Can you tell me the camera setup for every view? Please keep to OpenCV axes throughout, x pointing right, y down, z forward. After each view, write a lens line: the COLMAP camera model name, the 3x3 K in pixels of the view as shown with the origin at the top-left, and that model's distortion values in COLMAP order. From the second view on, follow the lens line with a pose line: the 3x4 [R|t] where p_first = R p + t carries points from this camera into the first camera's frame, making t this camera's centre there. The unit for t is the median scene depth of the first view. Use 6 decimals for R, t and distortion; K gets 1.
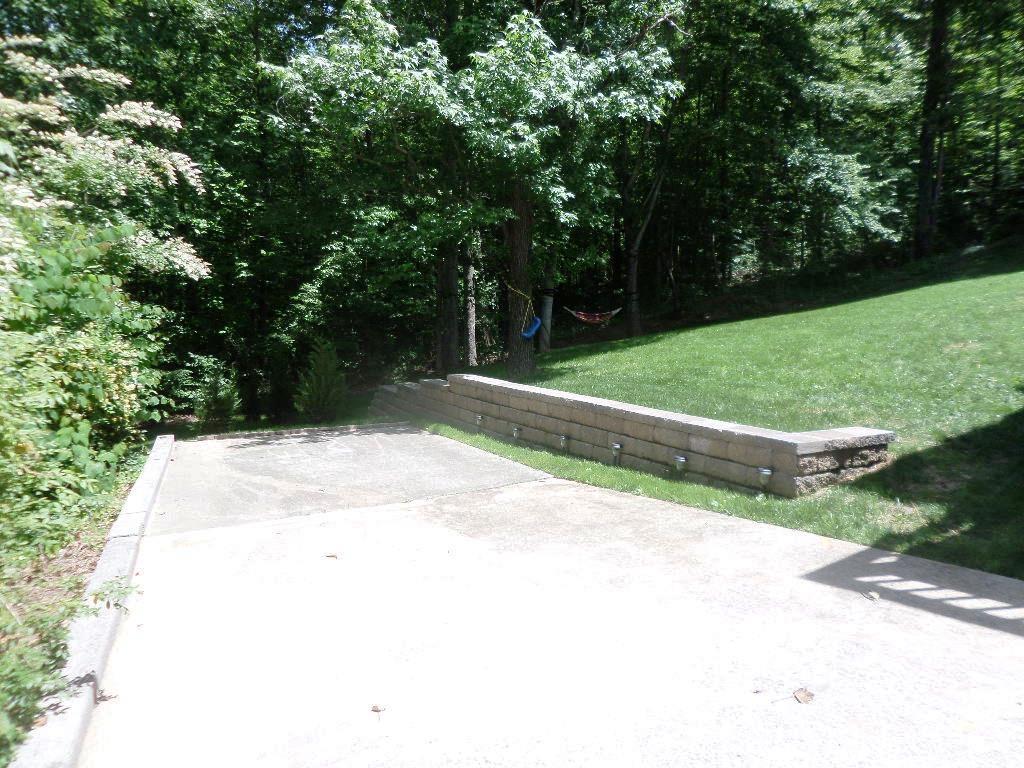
lens RADIAL K [[729.0, 0, 515.5], [0, 729.0, 376.9], [0, 0, 1]] dist [-0.008687, -0.000508]
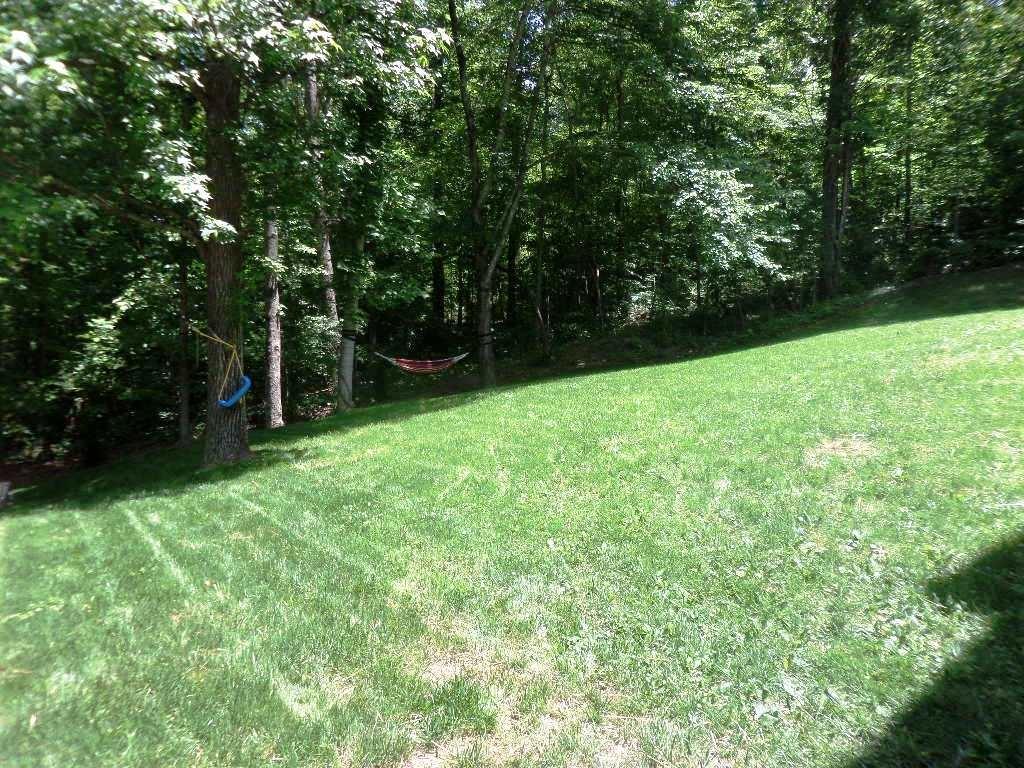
lens RADIAL K [[729.0, 0, 490.1], [0, 729.0, 383.5], [0, 0, 1]] dist [-0.008687, -0.000508]
pose [[0.998316, 0.010946, 0.056963, 0.149748], [-0.008767, 0.999225, -0.038374, -0.035074], [-0.057339, 0.037810, 0.997639, 0.213845]]
